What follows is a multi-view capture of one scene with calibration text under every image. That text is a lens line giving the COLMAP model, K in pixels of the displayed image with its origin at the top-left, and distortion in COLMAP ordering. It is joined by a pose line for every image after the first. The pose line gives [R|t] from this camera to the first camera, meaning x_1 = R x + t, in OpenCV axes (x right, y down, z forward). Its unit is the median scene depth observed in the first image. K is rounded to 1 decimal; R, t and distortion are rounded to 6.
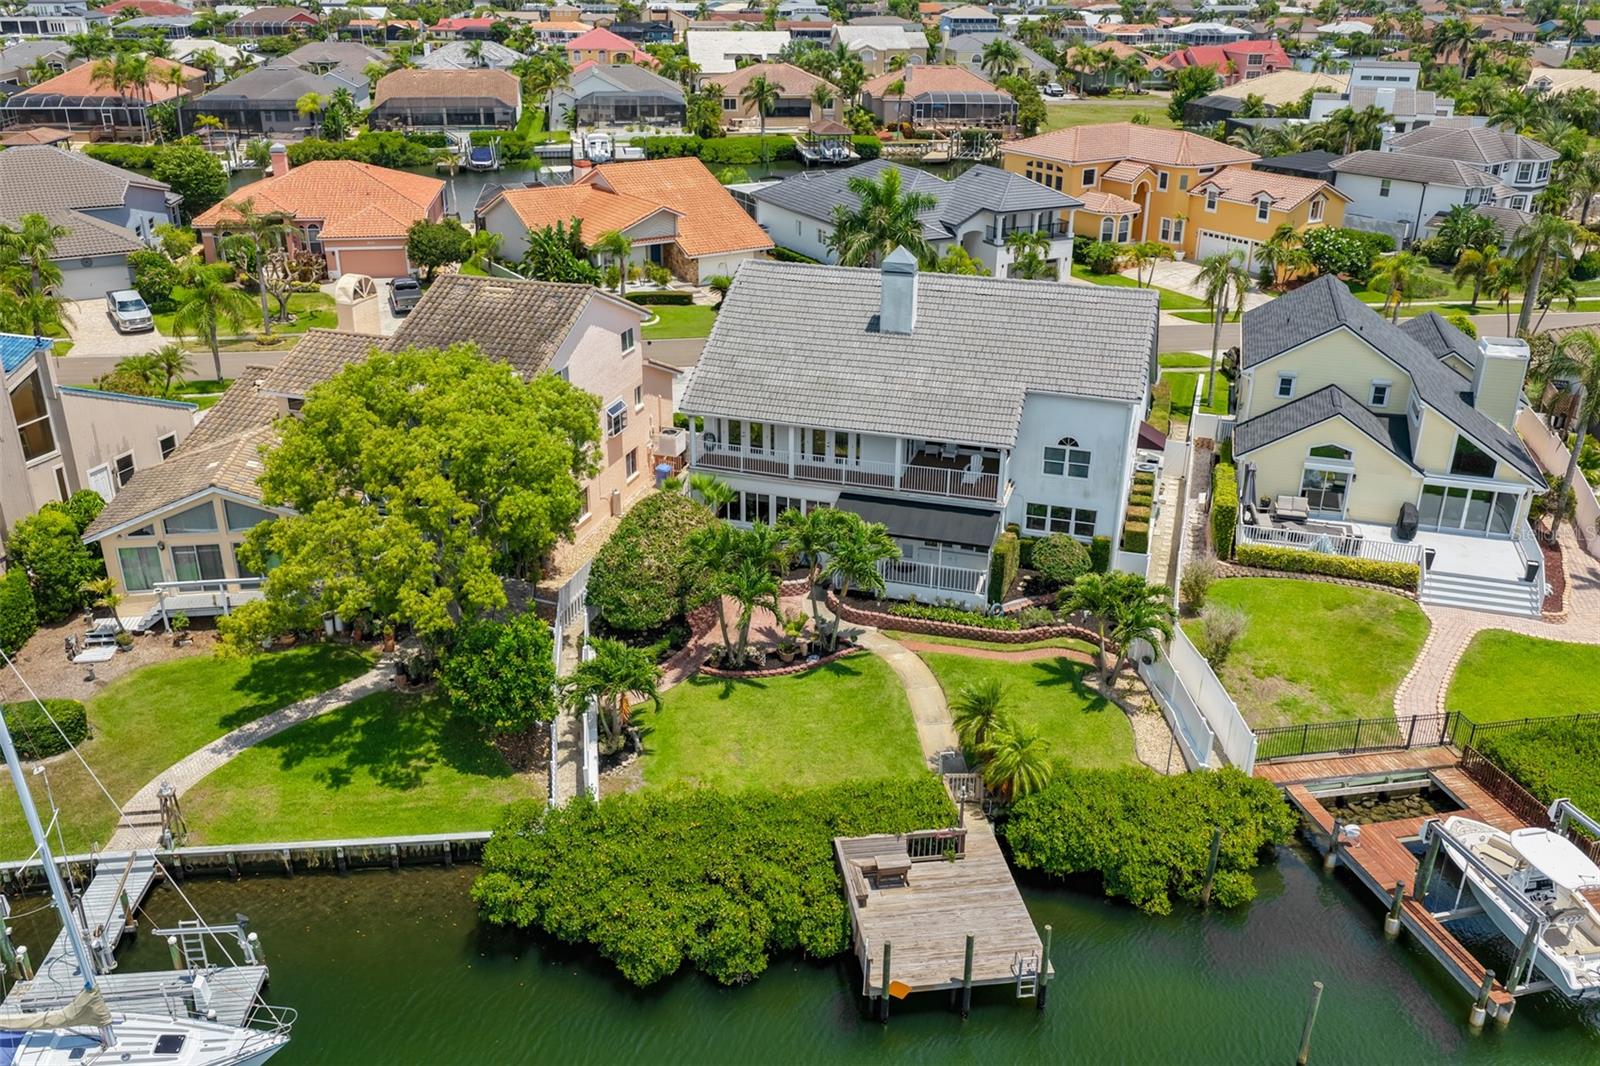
lens RADIAL K [[1325.4, 0, 800.0], [0, 1325.4, 533.0], [0, 0, 1]] dist [-0.013352, 0.033749]
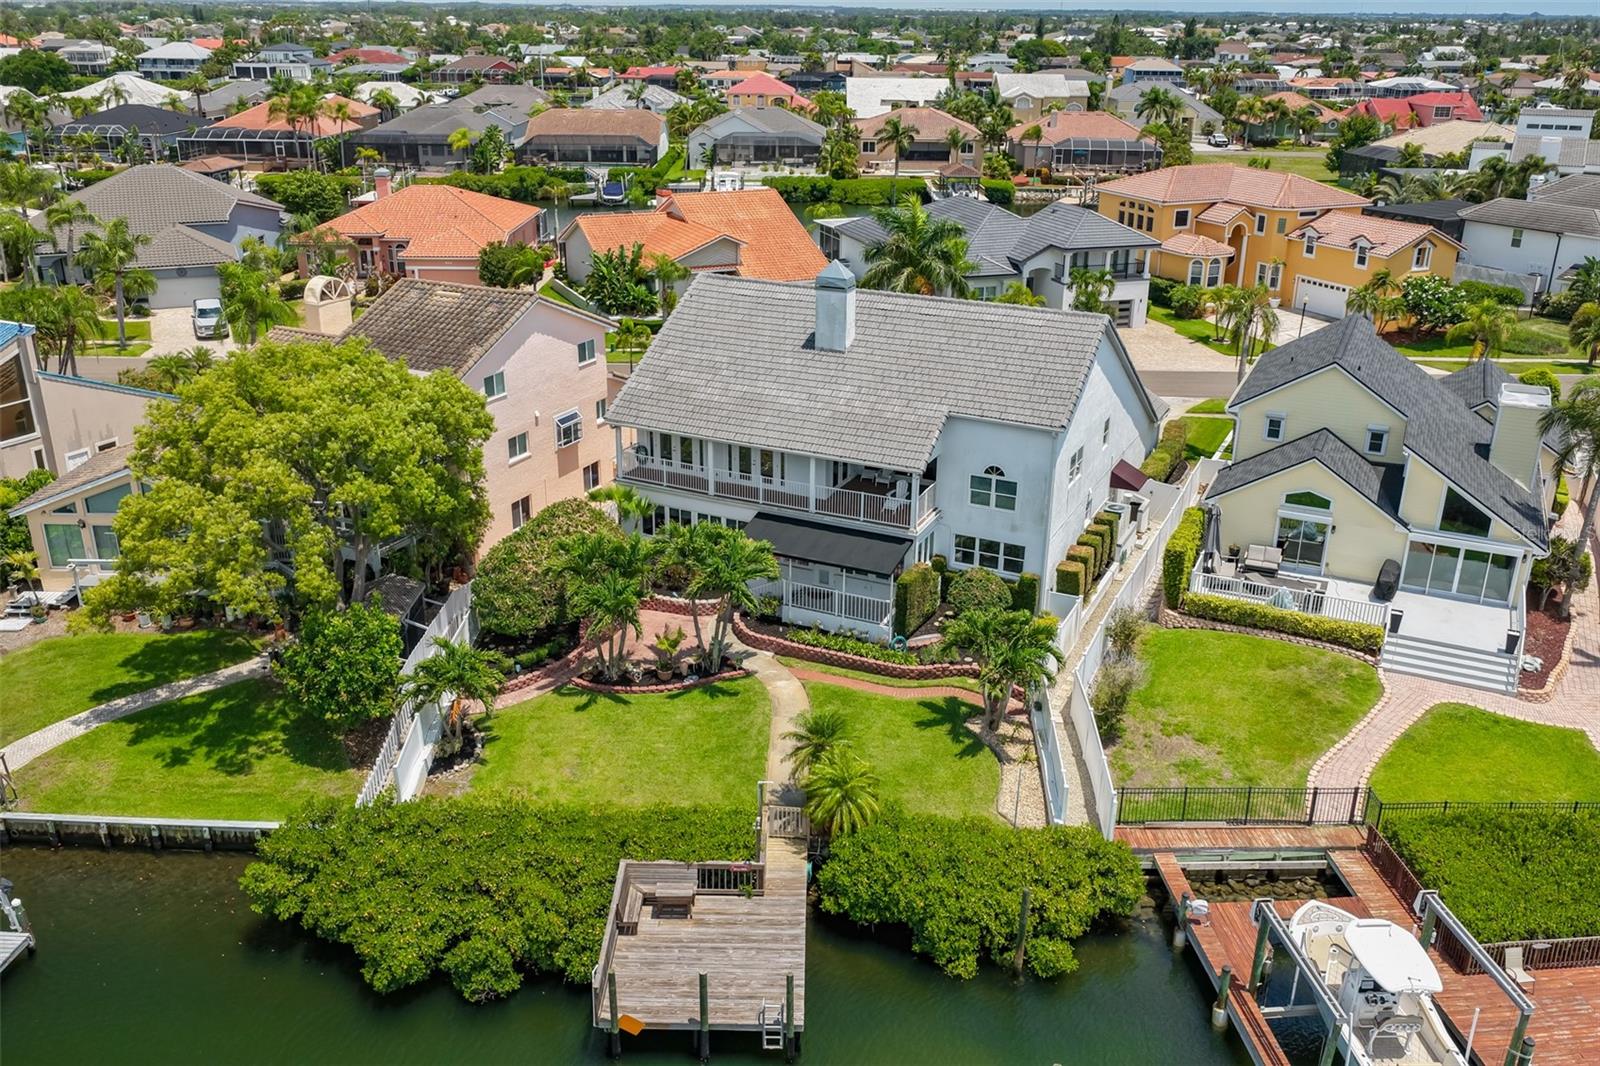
lens RADIAL K [[1325.4, 0, 800.0], [0, 1325.4, 533.0], [0, 0, 1]] dist [-0.013352, 0.033749]
pose [[0.988365, 0.056782, -0.141105, 0.193906], [-0.062060, 0.997517, -0.033288, 0.014592], [0.138864, 0.041658, 0.989435, 0.050362]]
